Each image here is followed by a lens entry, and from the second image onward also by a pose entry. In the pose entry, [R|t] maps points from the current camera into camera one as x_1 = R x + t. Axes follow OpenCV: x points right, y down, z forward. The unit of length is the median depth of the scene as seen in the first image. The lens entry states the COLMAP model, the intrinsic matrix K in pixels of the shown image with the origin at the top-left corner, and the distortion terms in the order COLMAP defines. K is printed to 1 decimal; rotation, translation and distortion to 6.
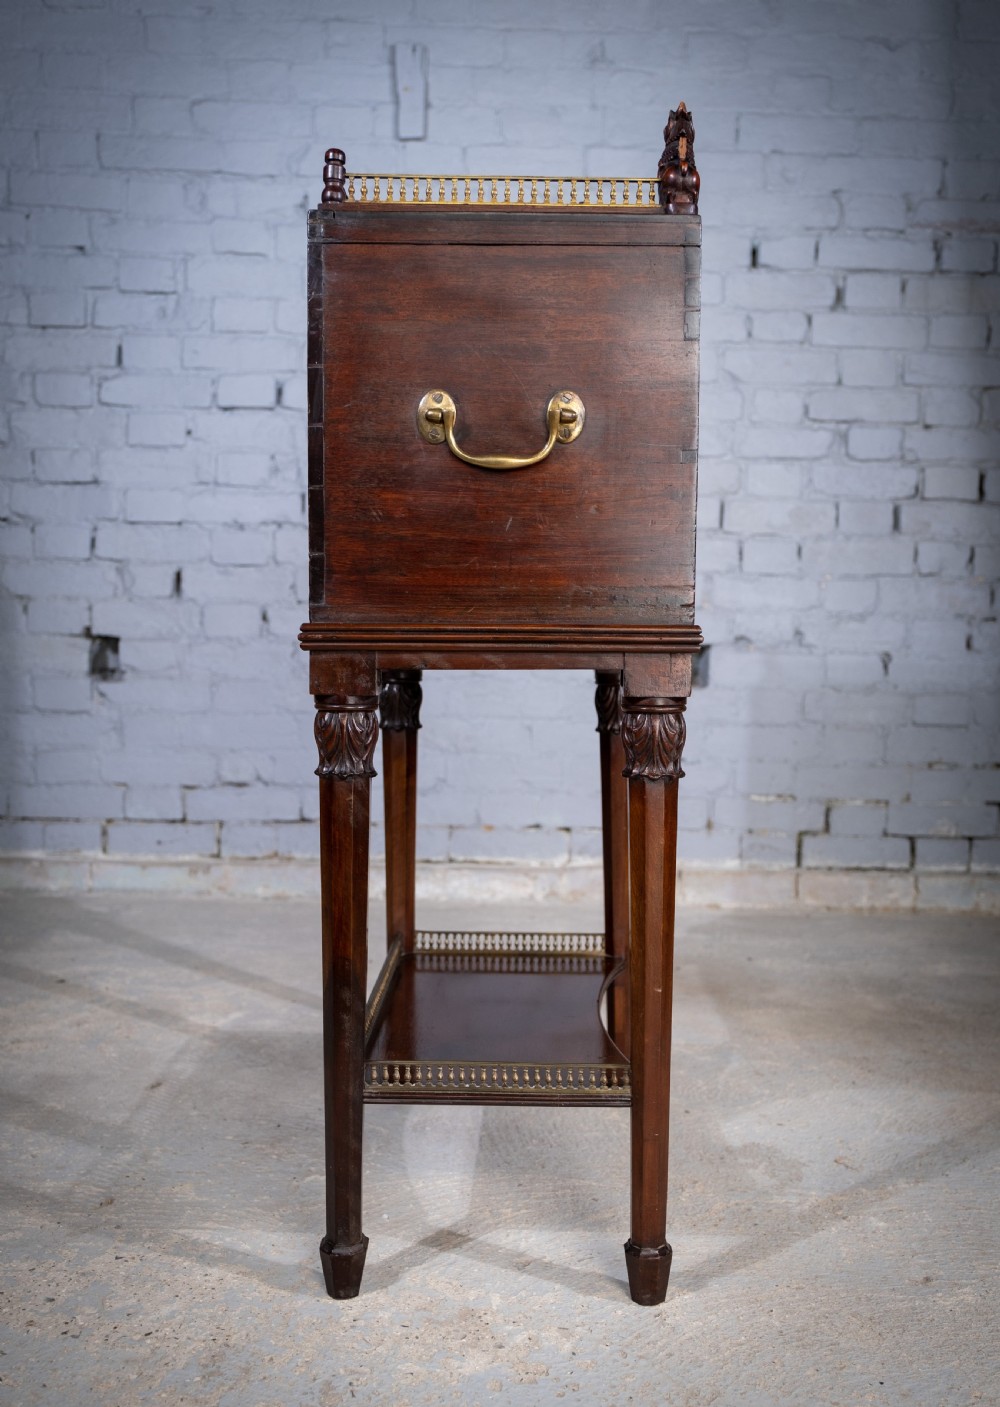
lens RADIAL K [[1338.0, 0, 501.7], [0, 1338.0, 734.1], [0, 0, 1]] dist [-0.000651, -0.009971]
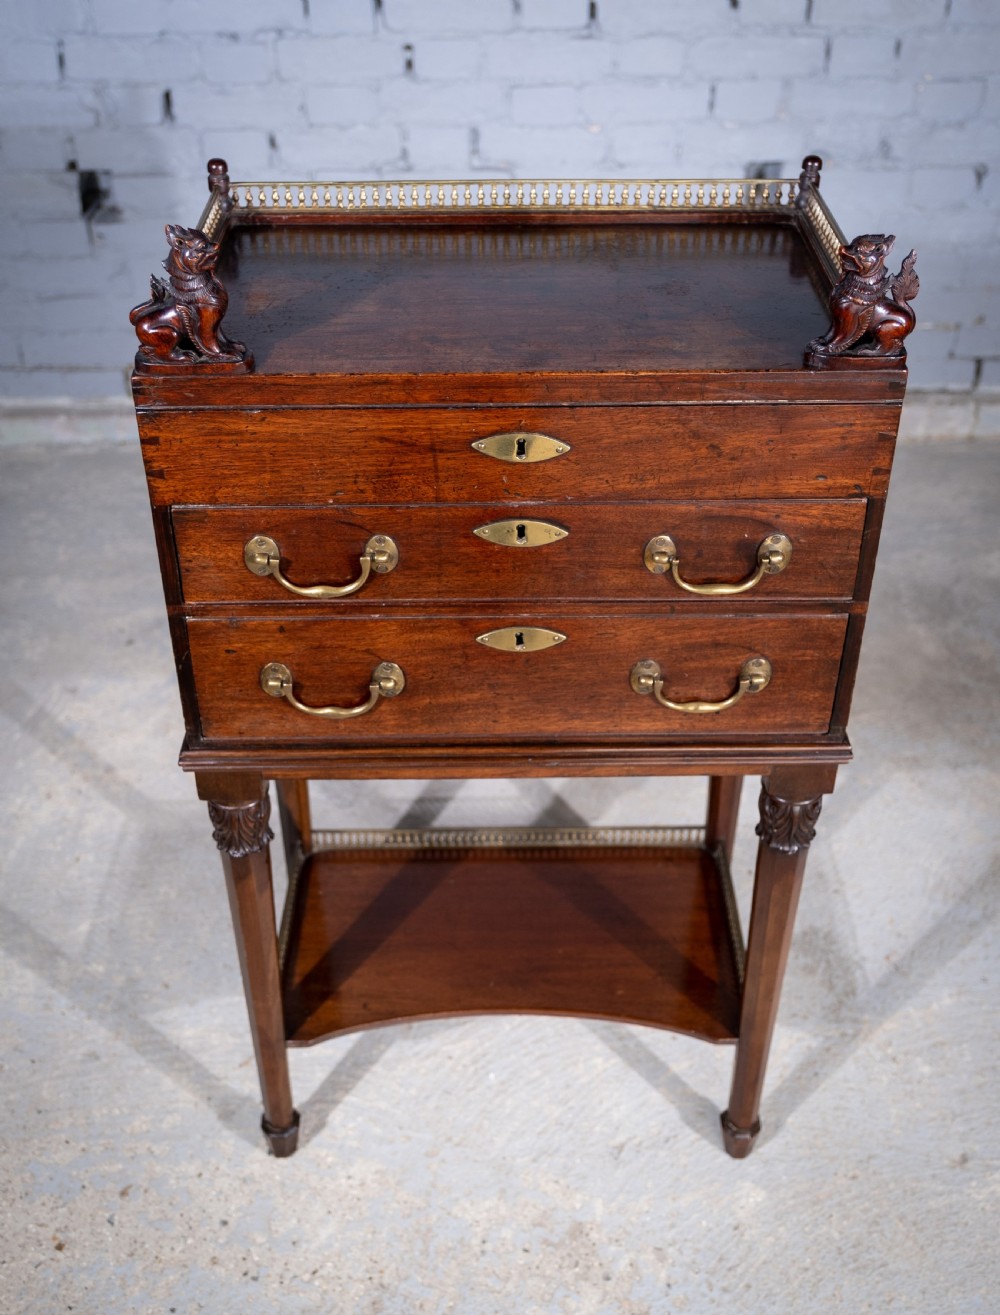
lens RADIAL K [[1344.5, 0, 505.2], [0, 1344.5, 589.0], [0, 0, 1]] dist [0.001444, -0.004379]
pose [[0.999738, -0.022241, -0.005350, -0.028417], [0.022002, 0.870820, 0.491109, -0.265338], [-0.006264, -0.491098, 0.871082, 0.096342]]
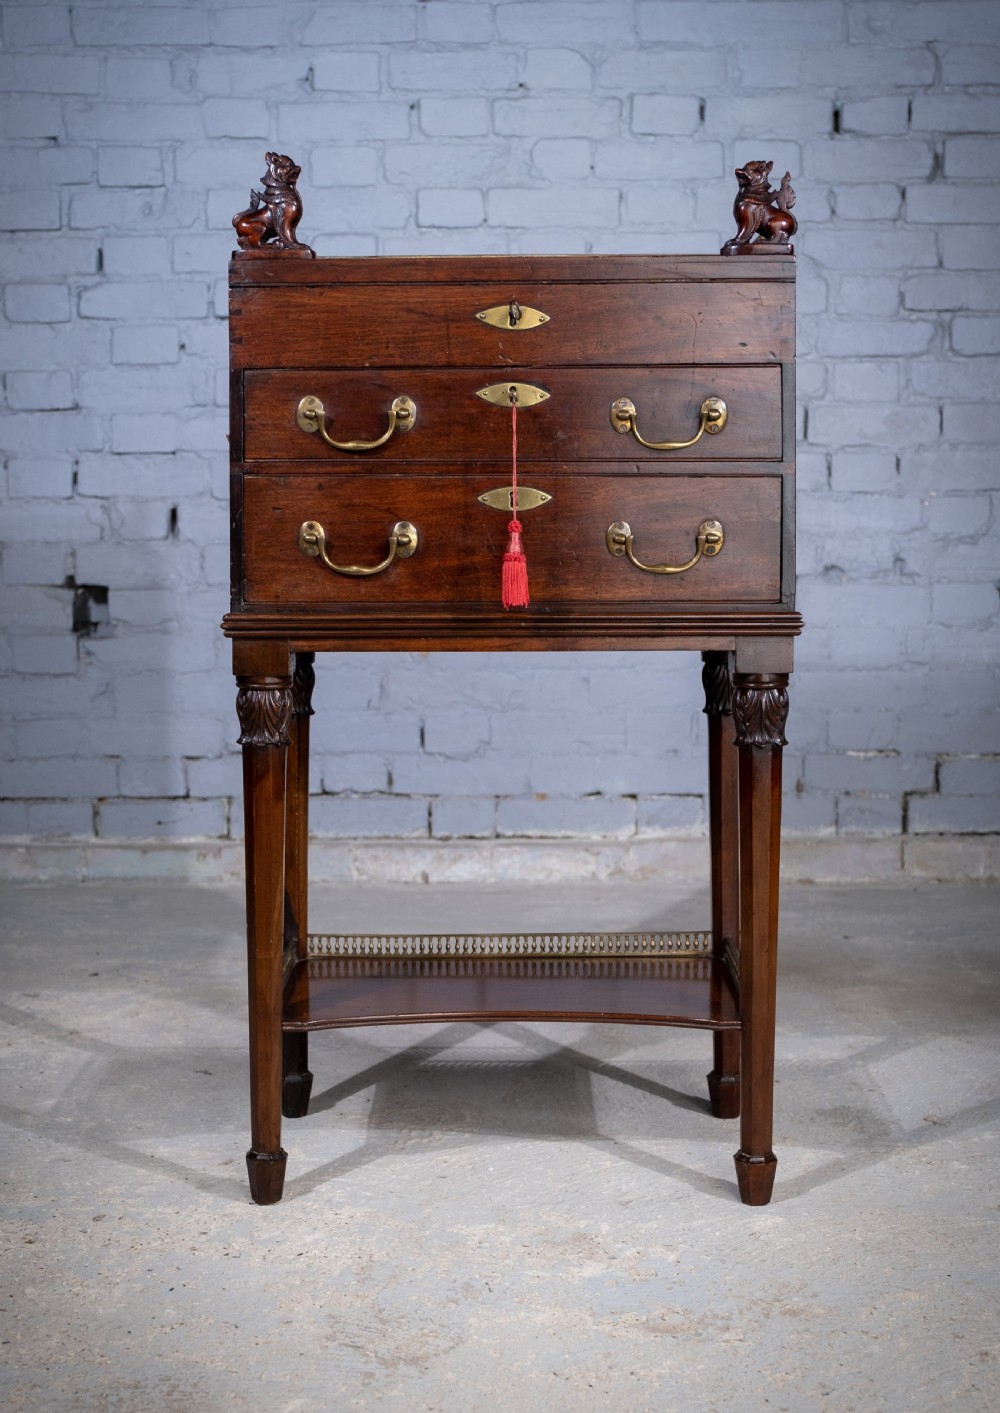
lens RADIAL K [[1914.8, 0, 458.9], [0, 1914.8, 725.4], [0, 0, 1]] dist [-0.056755, 0.053959]
pose [[0.999333, -0.025511, -0.026118, -0.030124], [0.026393, 0.999073, 0.034011, -0.019209], [0.025226, -0.034678, 0.999080, -0.231215]]
